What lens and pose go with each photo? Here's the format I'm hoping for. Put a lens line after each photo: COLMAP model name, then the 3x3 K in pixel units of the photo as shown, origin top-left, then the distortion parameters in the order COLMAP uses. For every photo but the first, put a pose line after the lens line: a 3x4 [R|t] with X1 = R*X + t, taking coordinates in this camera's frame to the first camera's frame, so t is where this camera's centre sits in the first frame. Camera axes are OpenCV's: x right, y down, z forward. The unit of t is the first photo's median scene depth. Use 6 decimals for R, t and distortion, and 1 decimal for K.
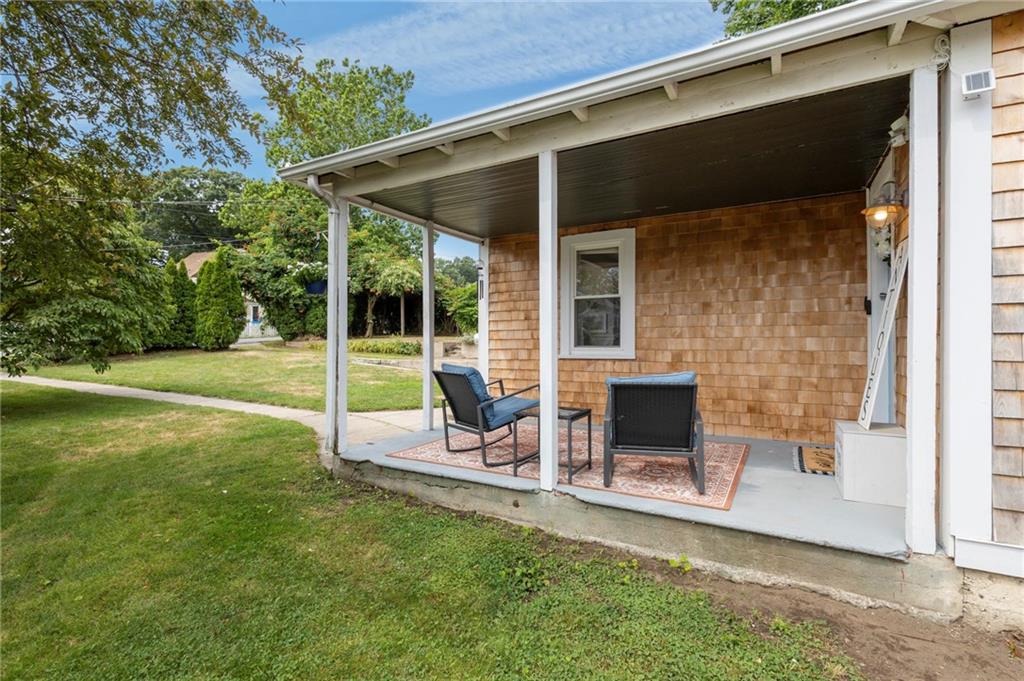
lens RADIAL K [[469.0, 0, 512.1], [0, 469.0, 341.5], [0, 0, 1]] dist [0.000664, -0.000201]
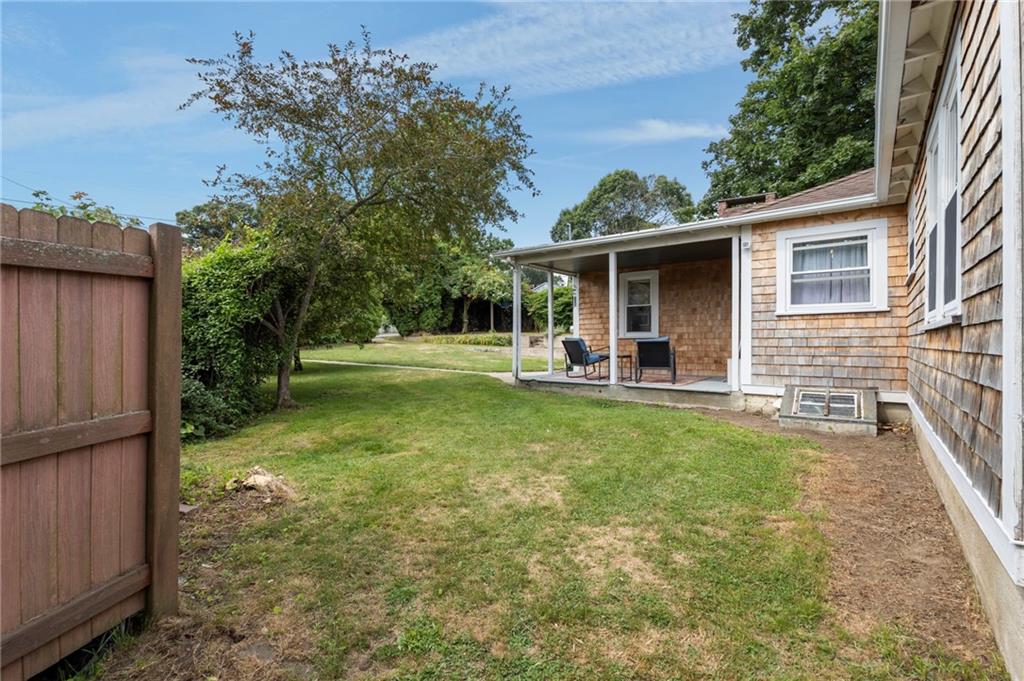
lens RADIAL K [[469.0, 0, 510.5], [0, 469.0, 338.7], [0, 0, 1]] dist [0.000664, -0.000201]
pose [[0.990812, -0.003386, -0.135203, -0.072014], [0.002872, 0.999988, -0.004000, 0.041570], [0.135215, 0.003575, 0.990810, -0.884668]]
